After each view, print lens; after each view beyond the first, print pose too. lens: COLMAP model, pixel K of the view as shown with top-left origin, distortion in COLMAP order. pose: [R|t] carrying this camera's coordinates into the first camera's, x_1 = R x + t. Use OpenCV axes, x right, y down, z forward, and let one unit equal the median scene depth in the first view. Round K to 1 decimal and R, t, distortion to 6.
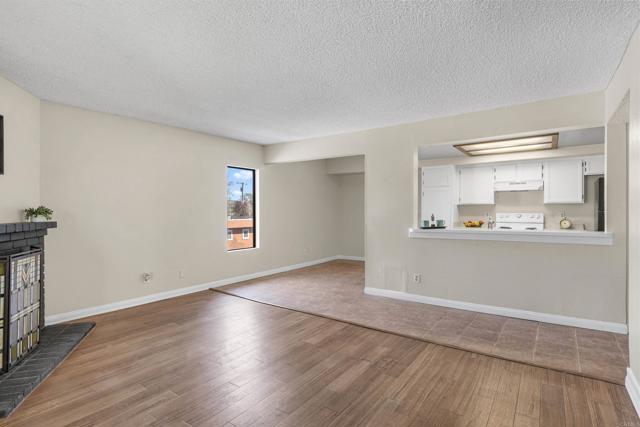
lens RADIAL K [[330.1, 0, 320.0], [0, 330.1, 213.5], [0, 0, 1]] dist [-0.000044, 0.000113]
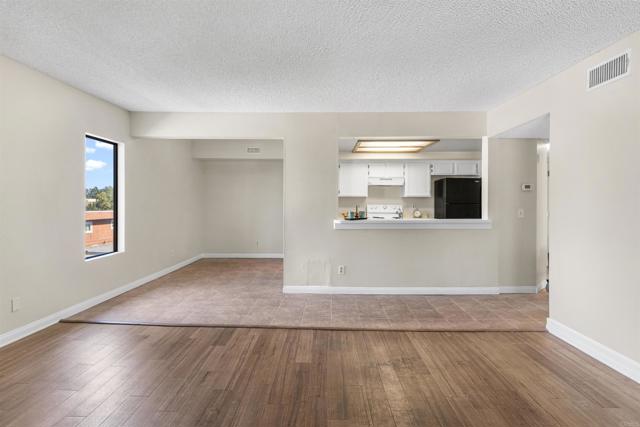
lens RADIAL K [[332.2, 0, 321.6], [0, 332.2, 204.7], [0, 0, 1]] dist [-0.002010, -0.000060]
pose [[0.827106, 0.002831, 0.562038, -0.313712], [-0.001332, 0.999994, -0.003077, 0.002757], [-0.562044, 0.001797, 0.827105, 0.202582]]
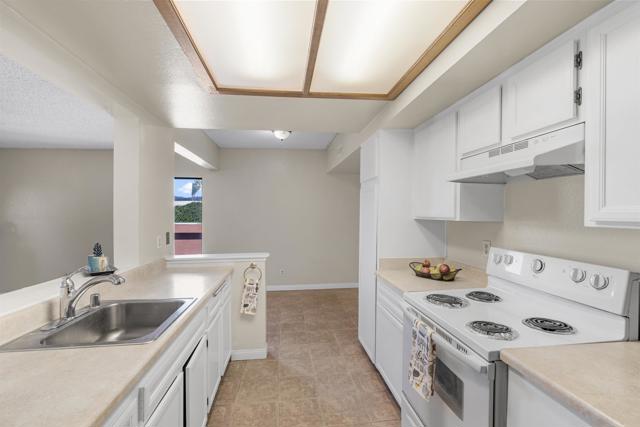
lens RADIAL K [[292.7, 0, 320.0], [0, 292.7, 213.5], [0, 0, 1]] dist [0.000632, 0.000847]
pose [[0.666518, 0.008133, -0.745444, 0.861512], [-0.004507, 0.999966, 0.006880, -0.047967], [0.745475, -0.001226, 0.666532, 0.909712]]
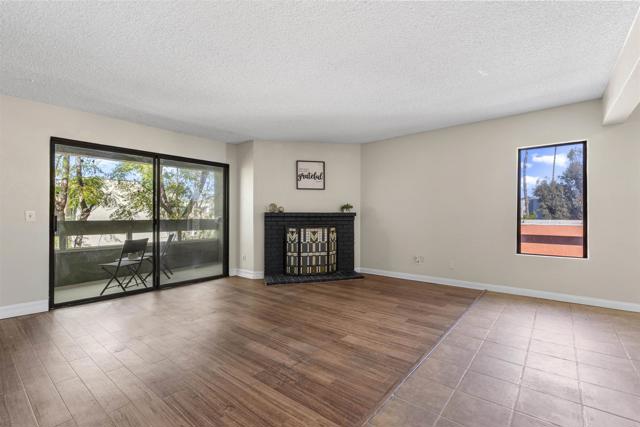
lens RADIAL K [[292.7, 0, 320.0], [0, 292.7, 213.5], [0, 0, 1]] dist [0.000632, 0.000847]
pose [[-0.064864, 0.001916, -0.997892, 0.567019], [-0.005723, 0.999981, 0.002292, 0.019521], [0.997878, 0.005860, -0.064852, 0.673979]]
